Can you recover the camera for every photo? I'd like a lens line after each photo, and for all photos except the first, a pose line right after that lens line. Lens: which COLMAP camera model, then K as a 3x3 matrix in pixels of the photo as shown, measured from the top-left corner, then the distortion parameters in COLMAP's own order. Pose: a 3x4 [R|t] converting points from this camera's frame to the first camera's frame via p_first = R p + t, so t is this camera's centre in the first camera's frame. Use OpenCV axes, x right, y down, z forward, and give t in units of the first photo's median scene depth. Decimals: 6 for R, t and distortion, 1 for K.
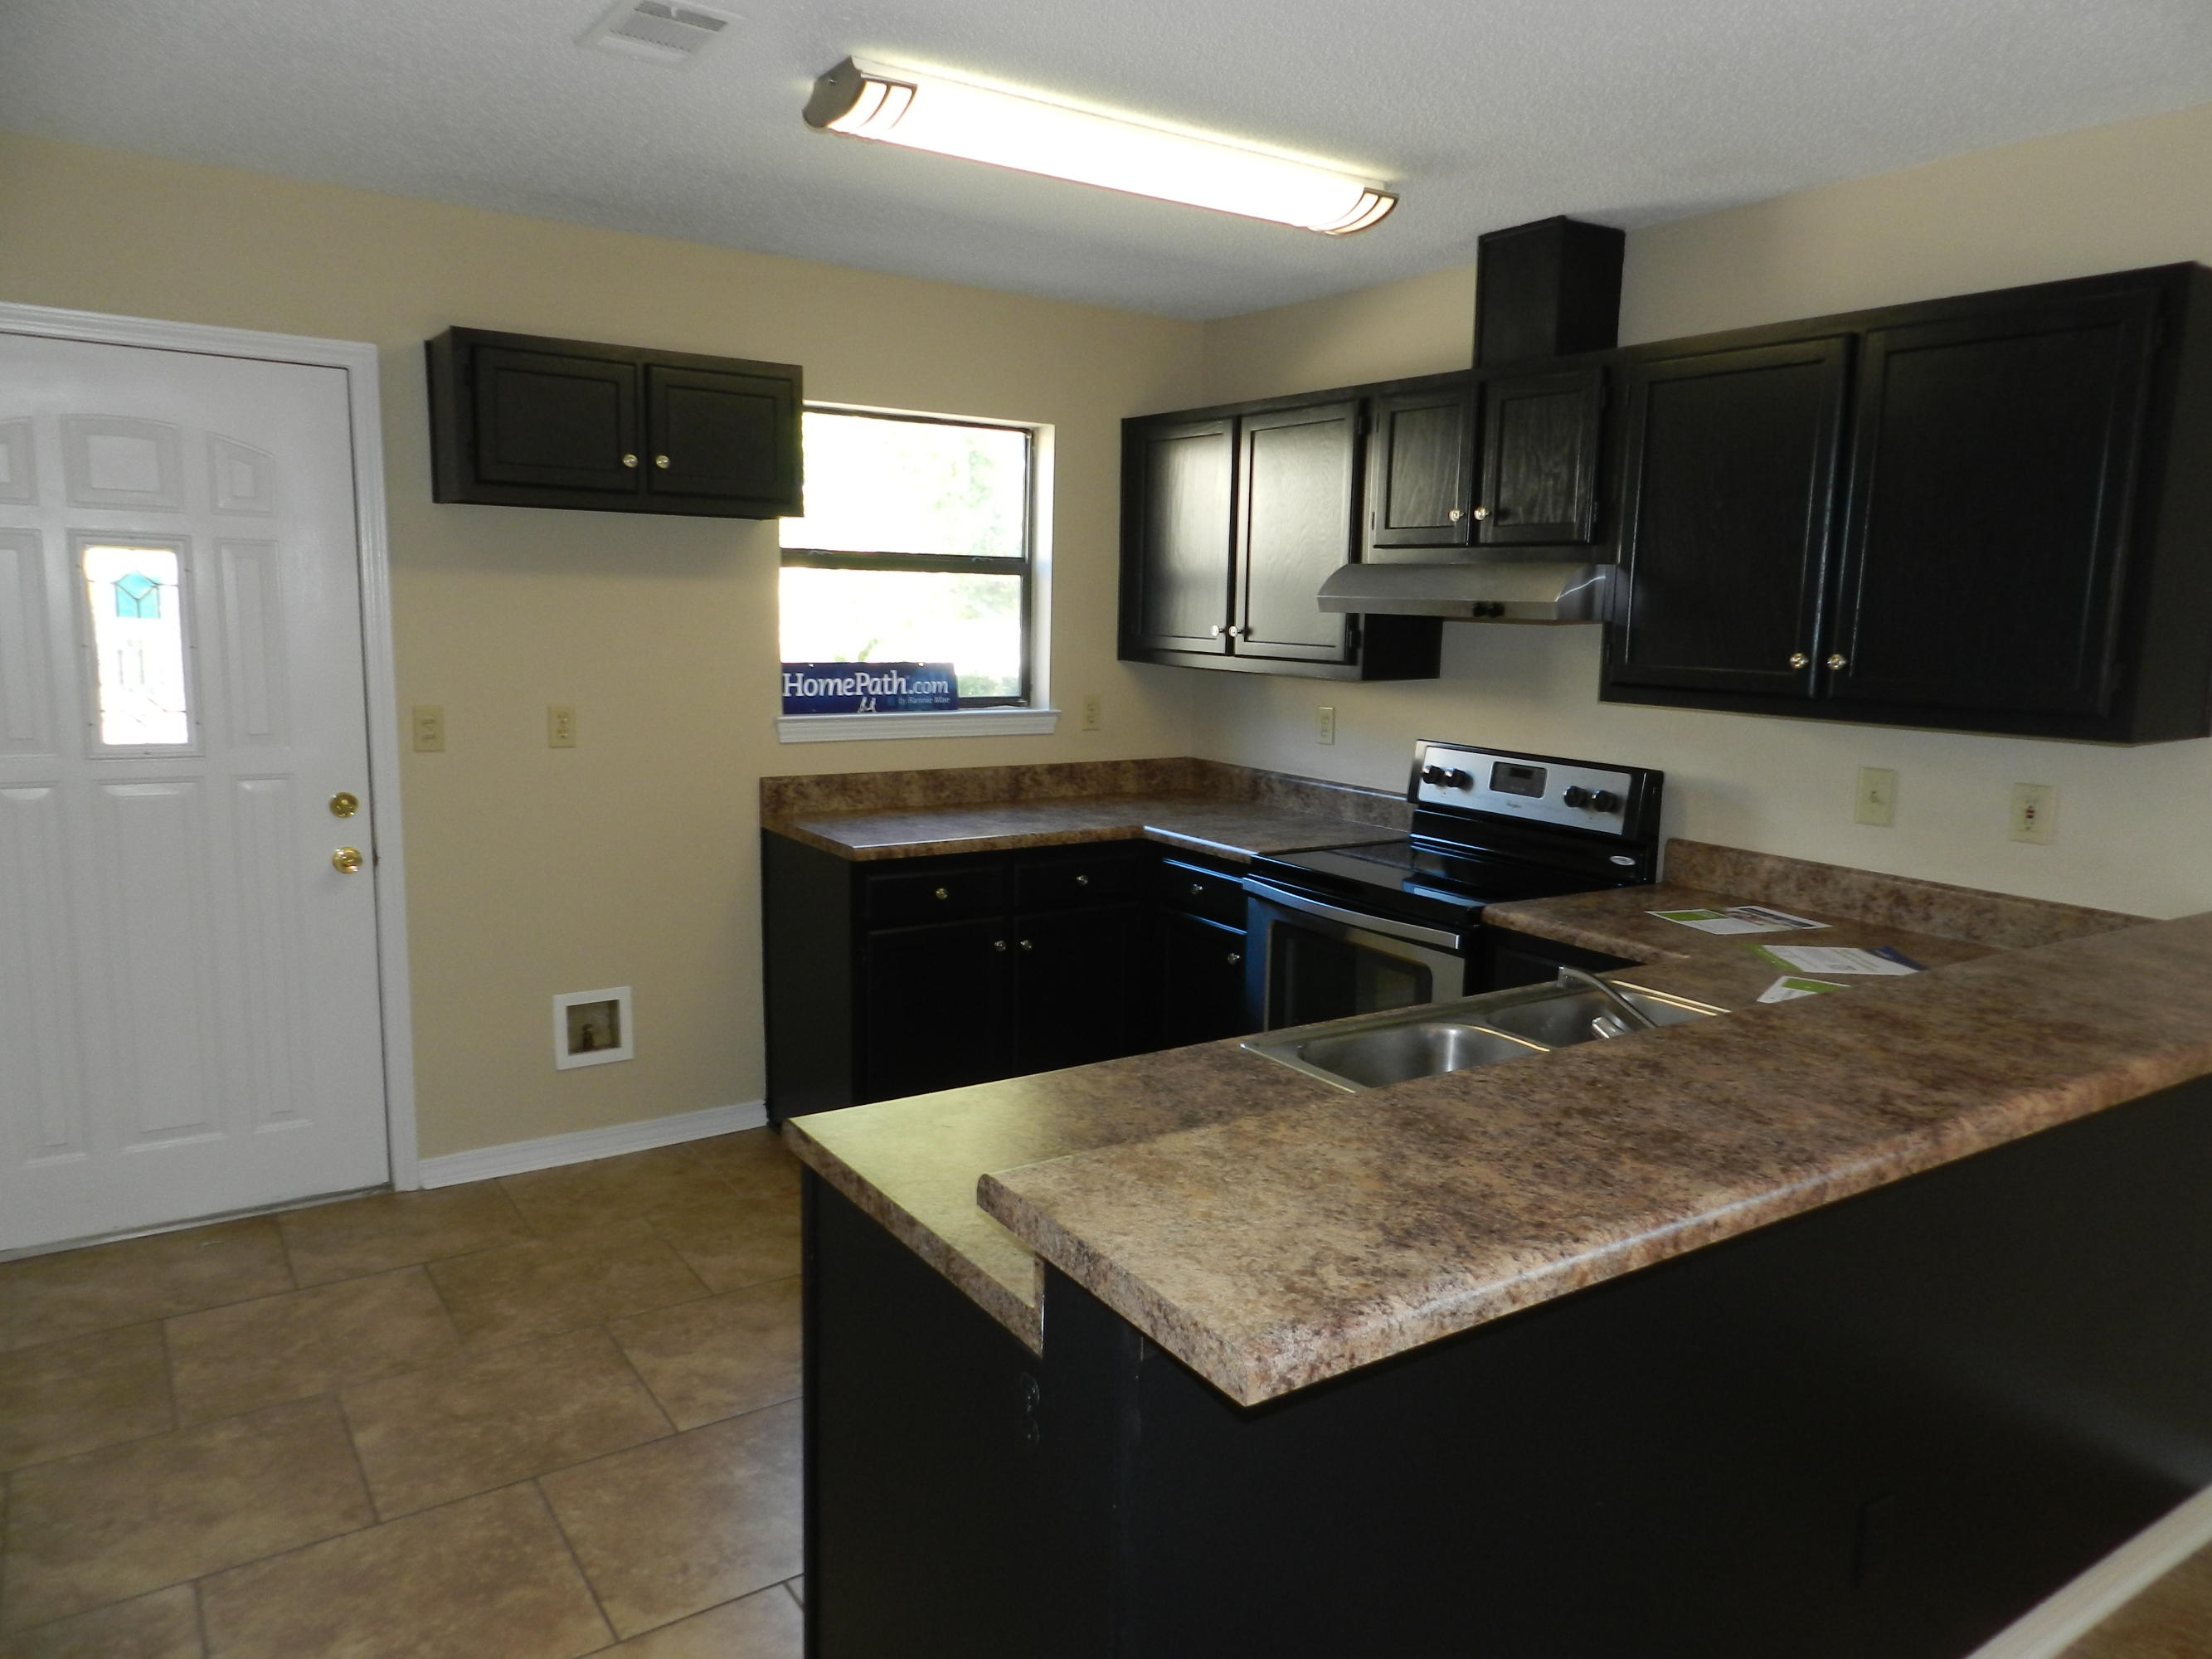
lens RADIAL K [[1518.9, 0, 1088.5], [0, 1518.9, 825.6], [0, 0, 1]] dist [0.021441, -0.005051]
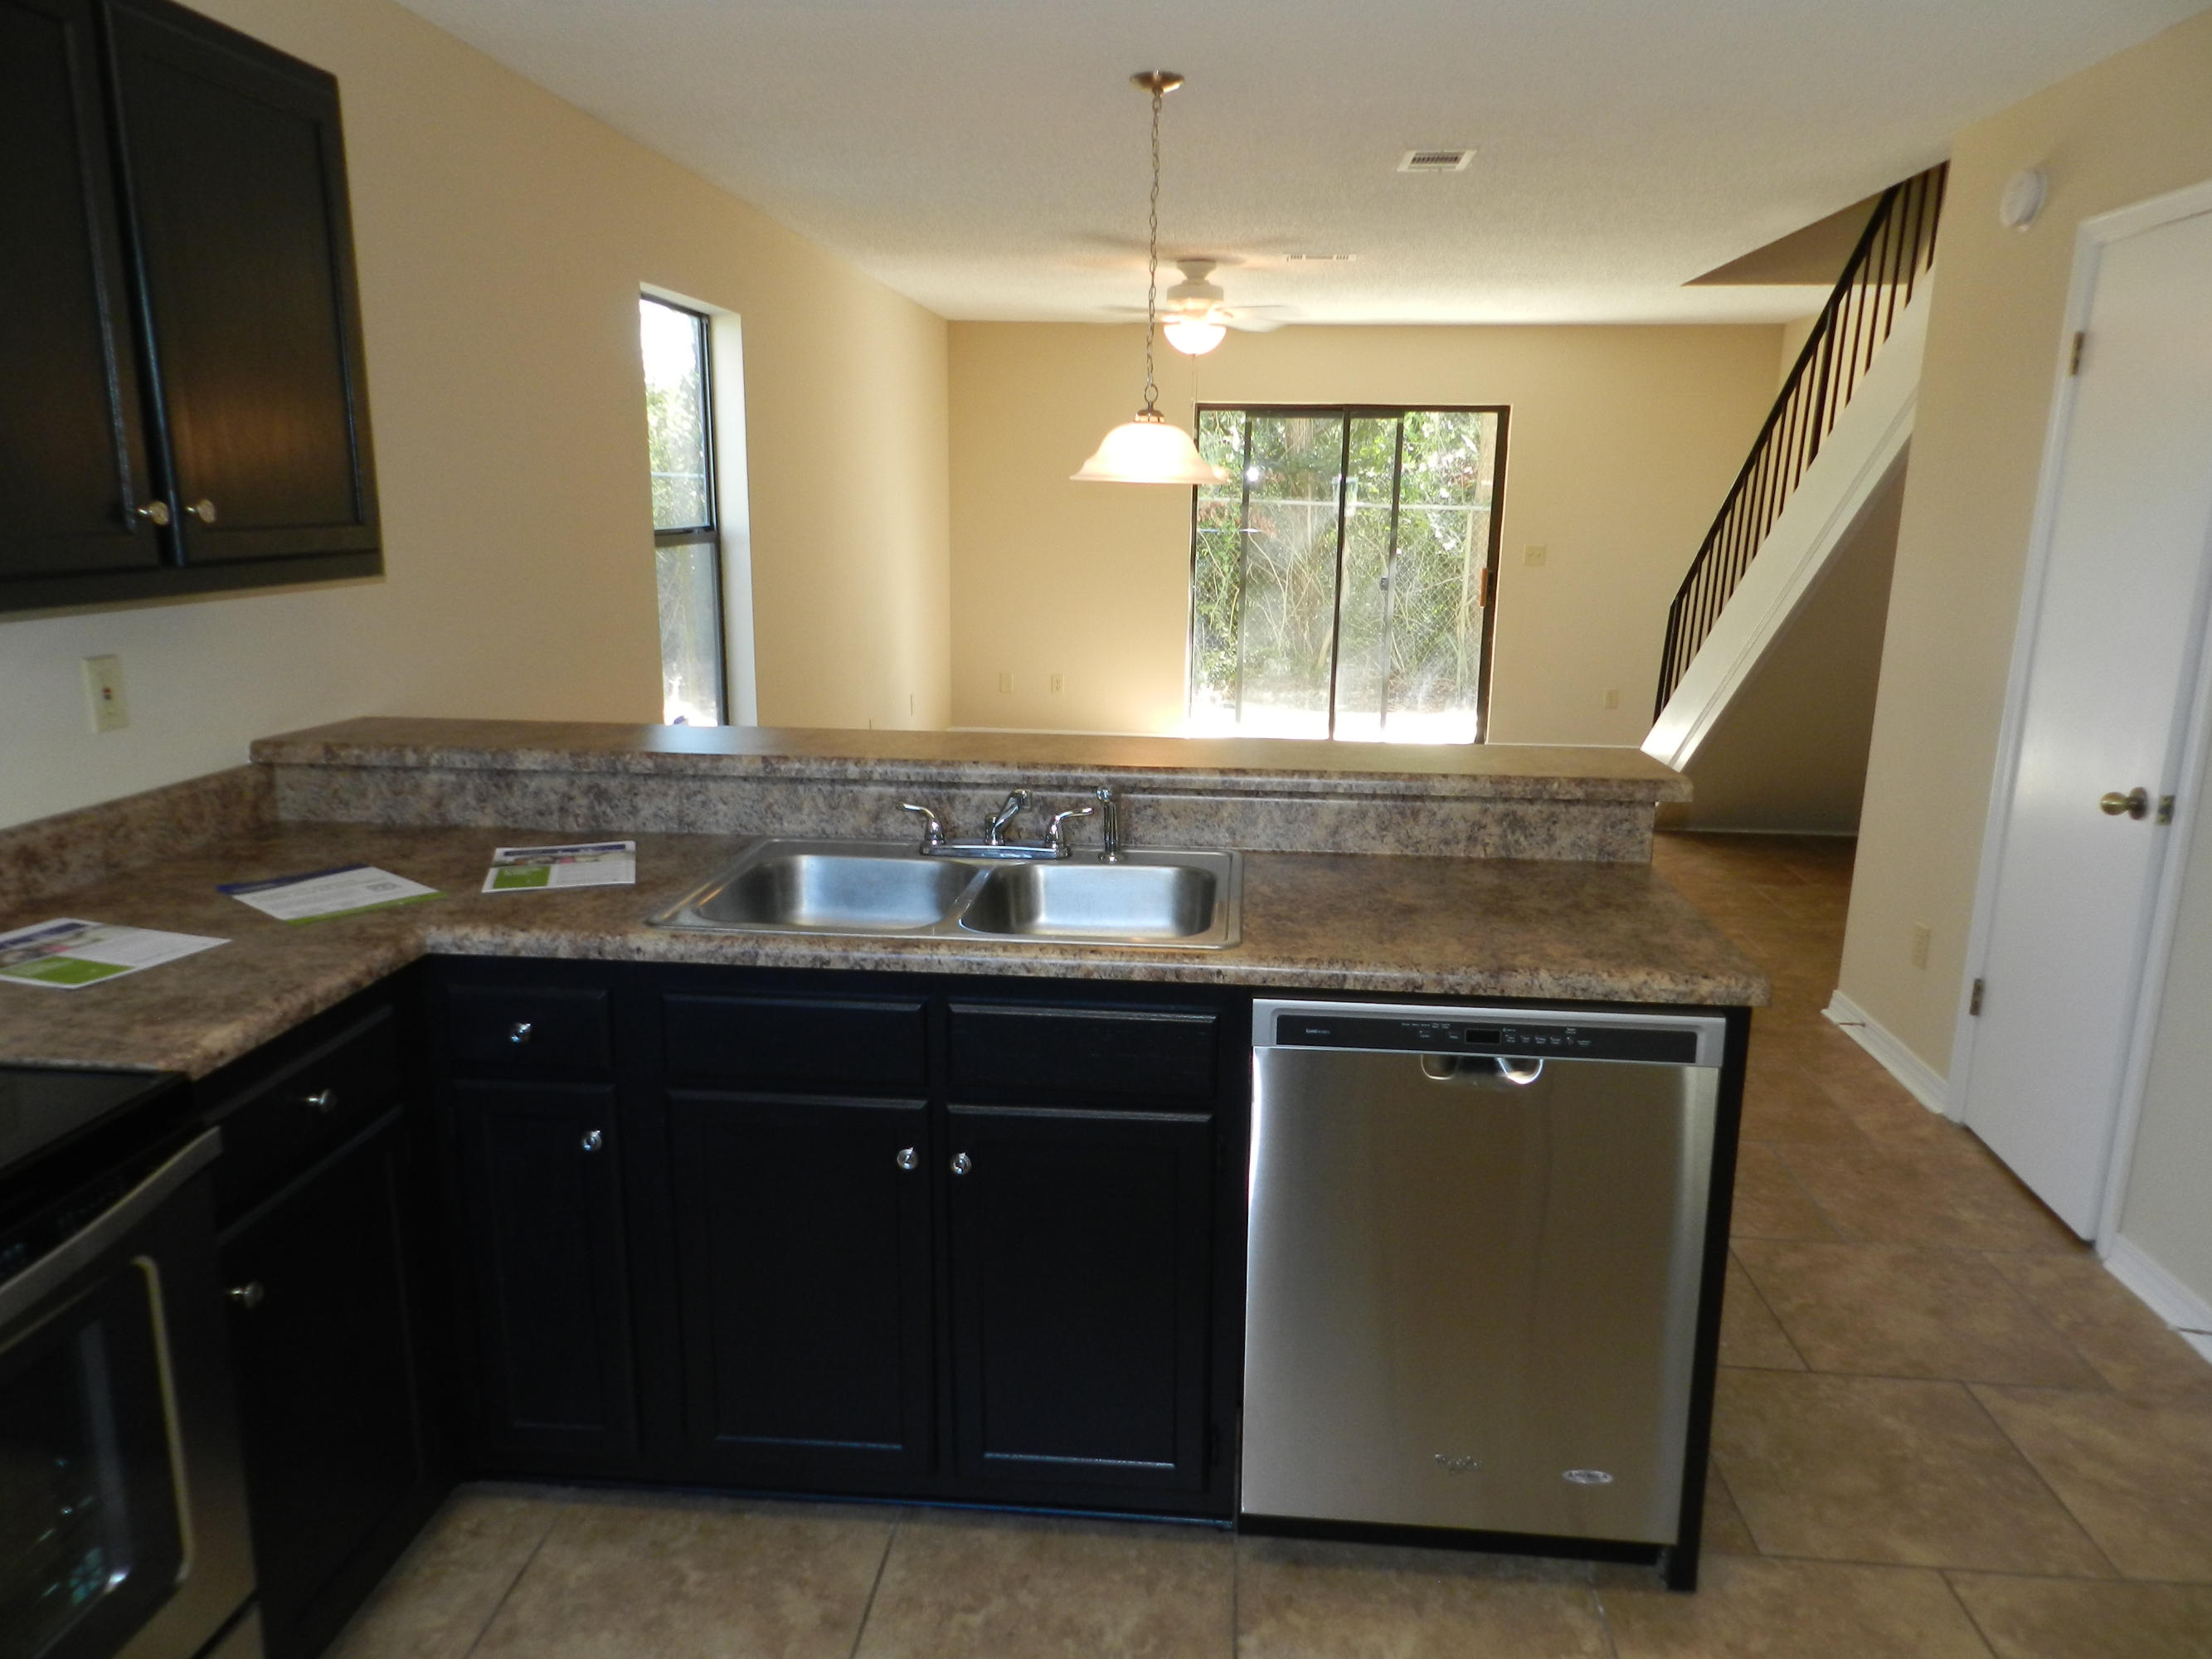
lens RADIAL K [[1518.9, 0, 1116.0], [0, 1518.9, 844.6], [0, 0, 1]] dist [0.021441, -0.005051]
pose [[-0.795354, -0.165071, 0.583235, -0.225504], [0.062669, 0.934654, 0.349992, -0.145702], [-0.602896, 0.314919, -0.733036, 1.042982]]
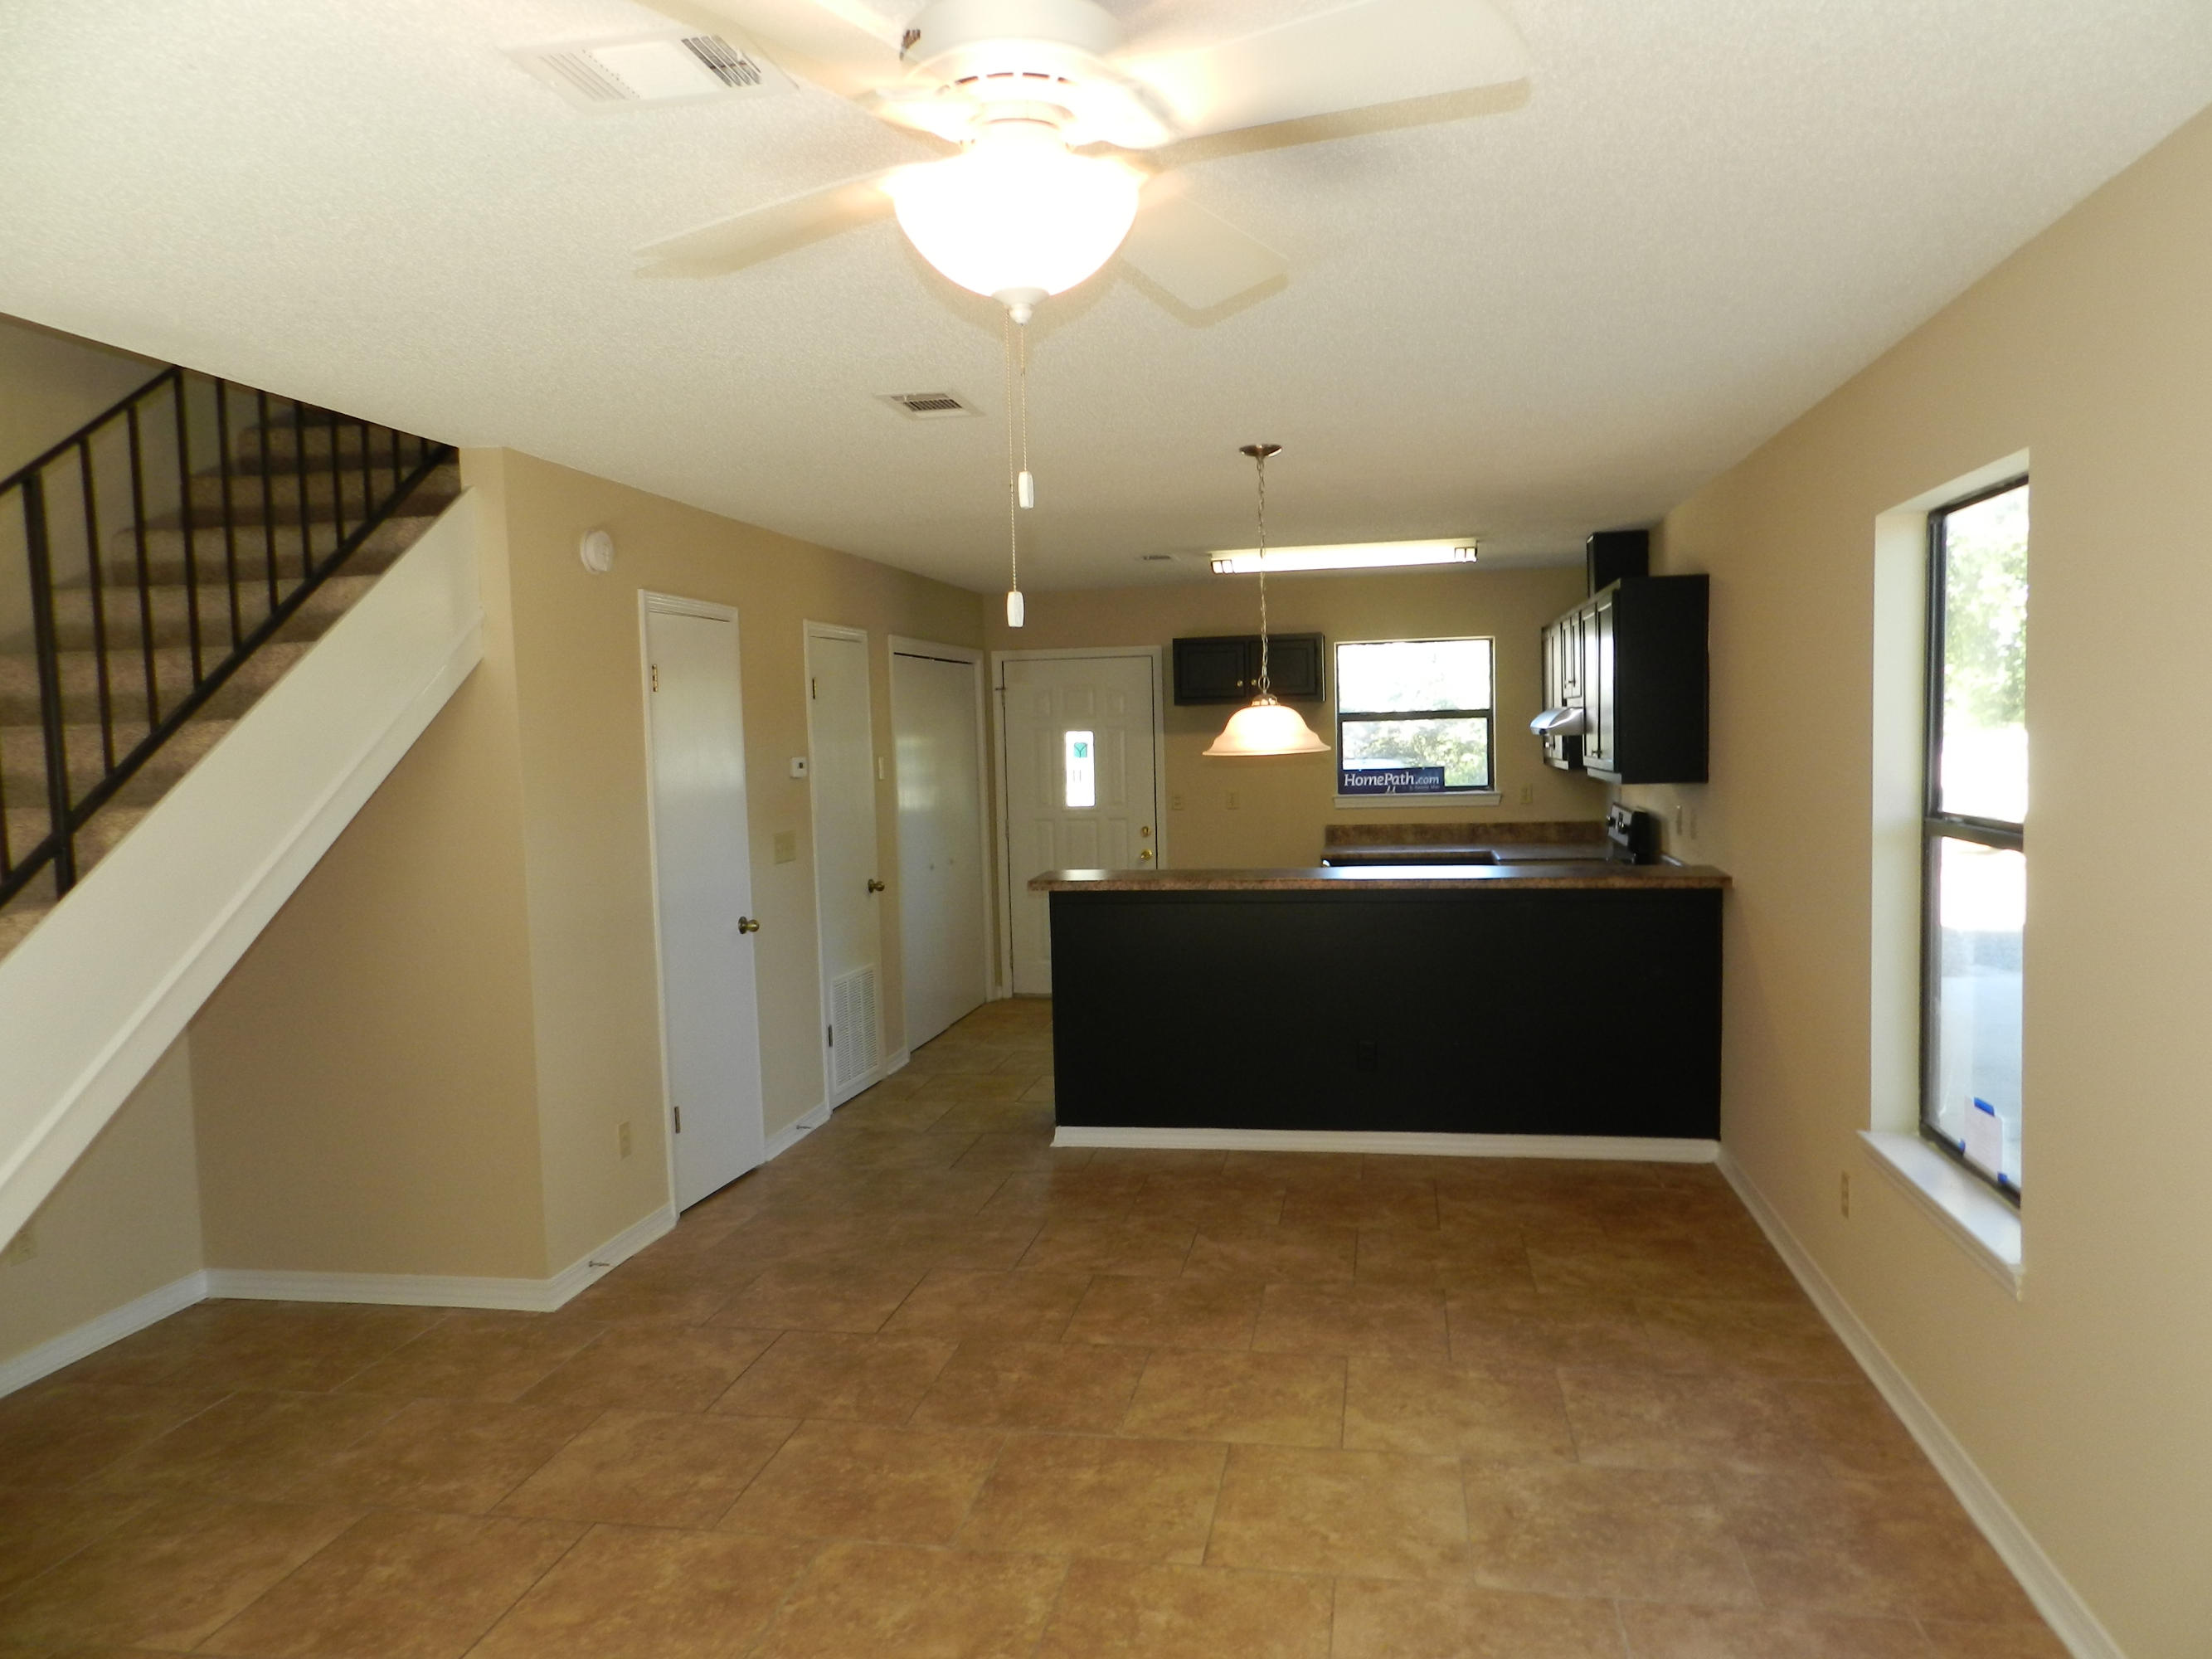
lens RADIAL K [[1518.9, 0, 1110.7], [0, 1518.9, 827.5], [0, 0, 1]] dist [0.021441, -0.005051]
pose [[0.726654, 0.000865, -0.687003, 1.447601], [-0.055947, 0.996752, -0.057922, 0.156733], [0.684721, 0.080525, 0.724343, -1.004333]]
